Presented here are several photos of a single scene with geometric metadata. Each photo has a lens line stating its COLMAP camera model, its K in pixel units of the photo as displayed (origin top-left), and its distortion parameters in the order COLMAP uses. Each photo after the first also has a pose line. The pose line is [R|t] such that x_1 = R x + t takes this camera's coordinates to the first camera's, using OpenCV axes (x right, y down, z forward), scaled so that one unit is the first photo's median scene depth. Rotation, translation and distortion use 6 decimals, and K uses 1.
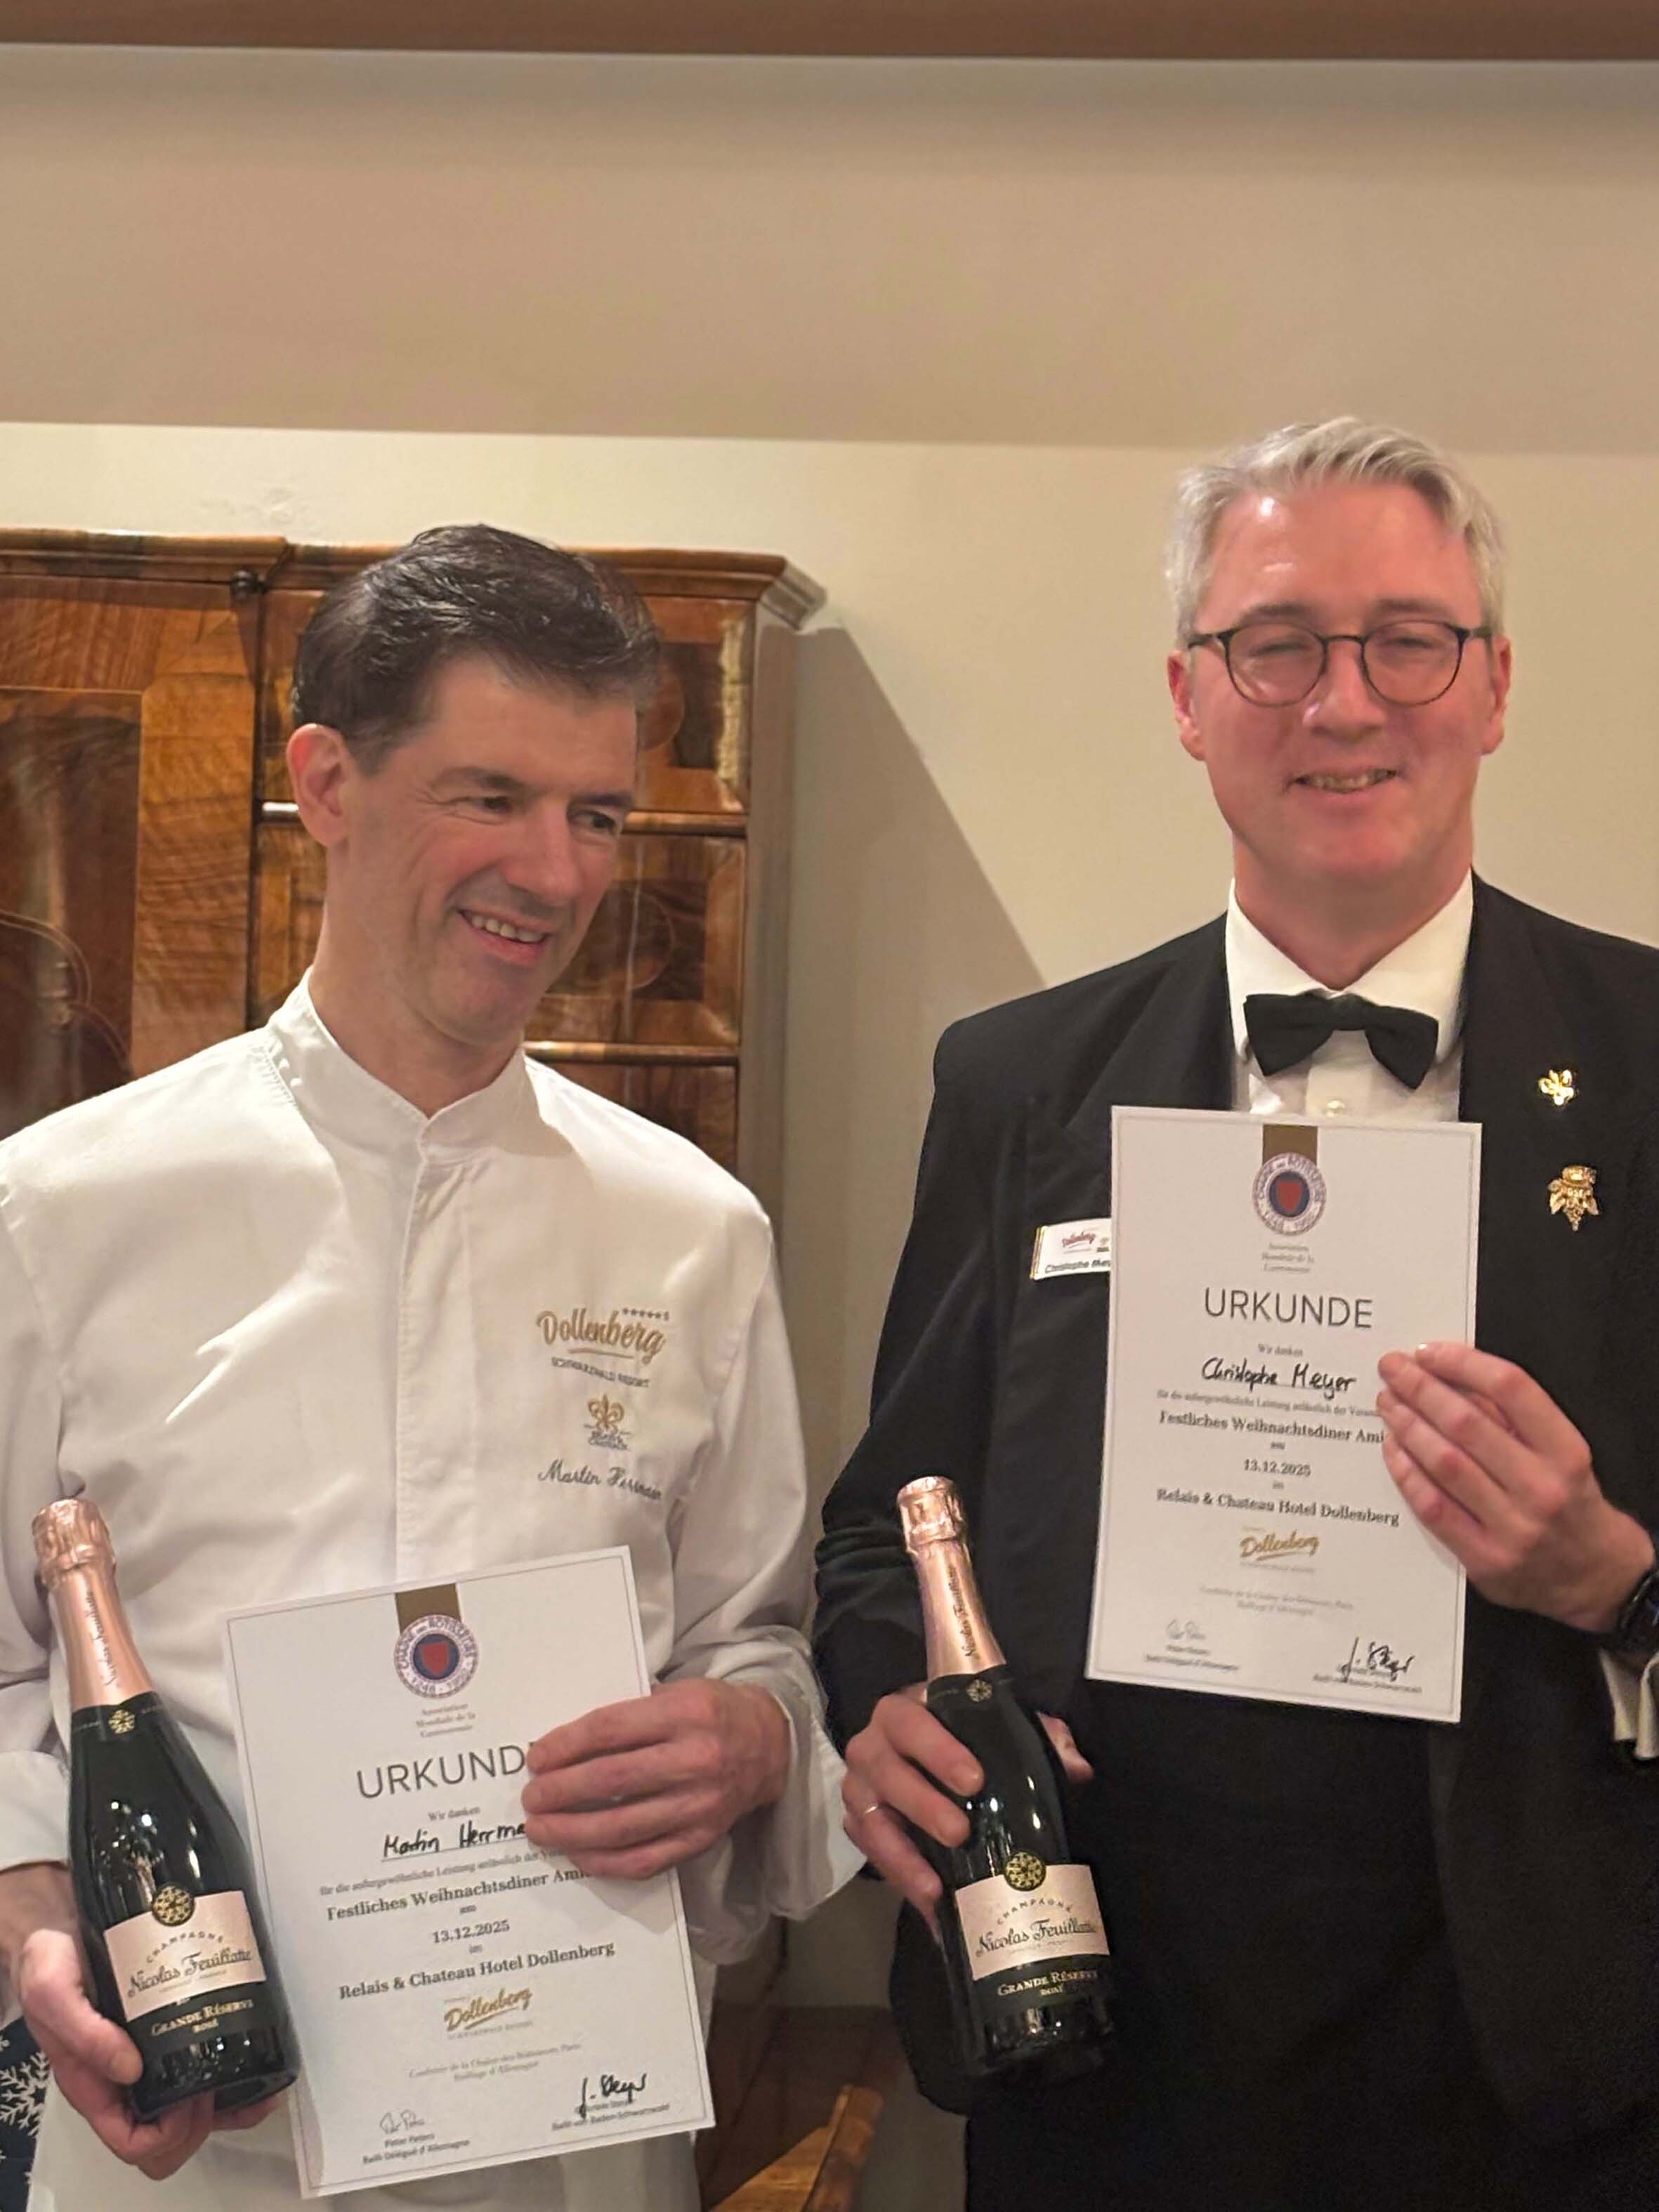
lens RADIAL K [[5179.3, 0, 829.5], [0, 5179.3, 1106.0], [0, 0, 1]] dist [1.022009, -6.589770]
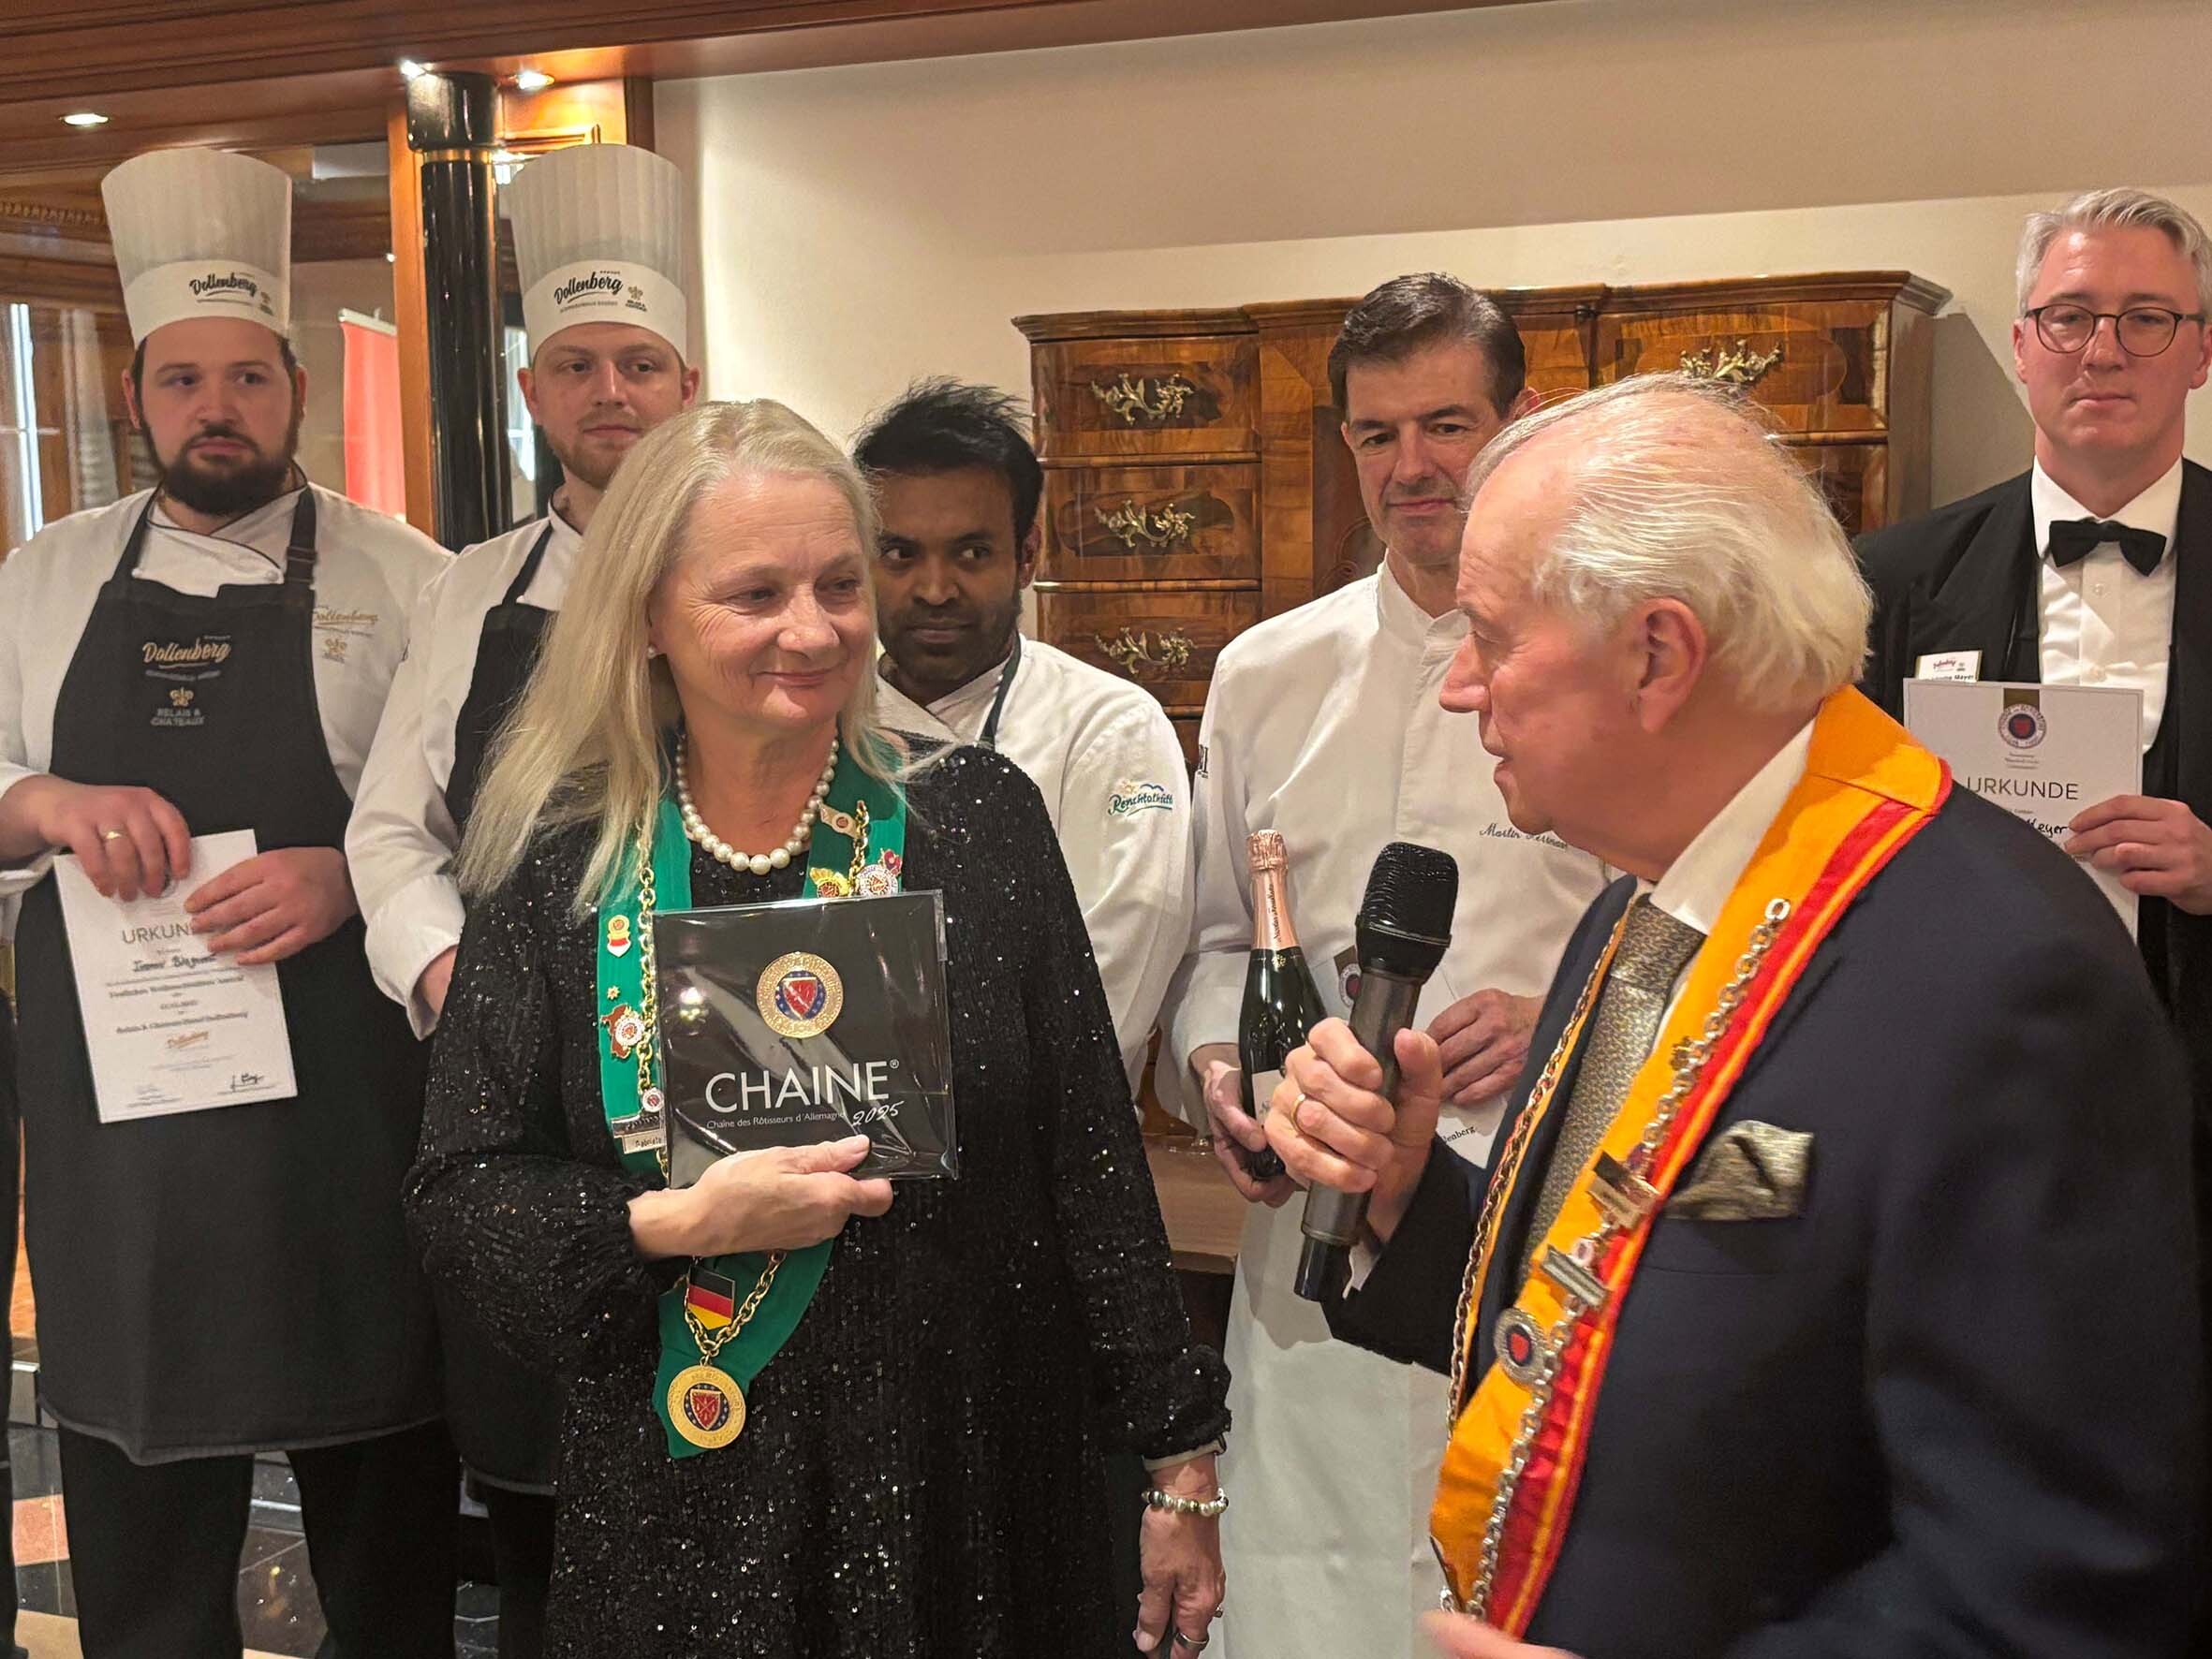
lens RADIAL K [[3011.9, 0, 1106.0], [0, 3011.9, 829.5], [0, 0, 1]] dist [0.280964, -1.398525]
pose [[0.960692, -0.012465, -0.277337, 0.624048], [0.031408, 0.997458, 0.063964, 0.018803], [0.275834, -0.070160, 0.958641, -0.065314]]
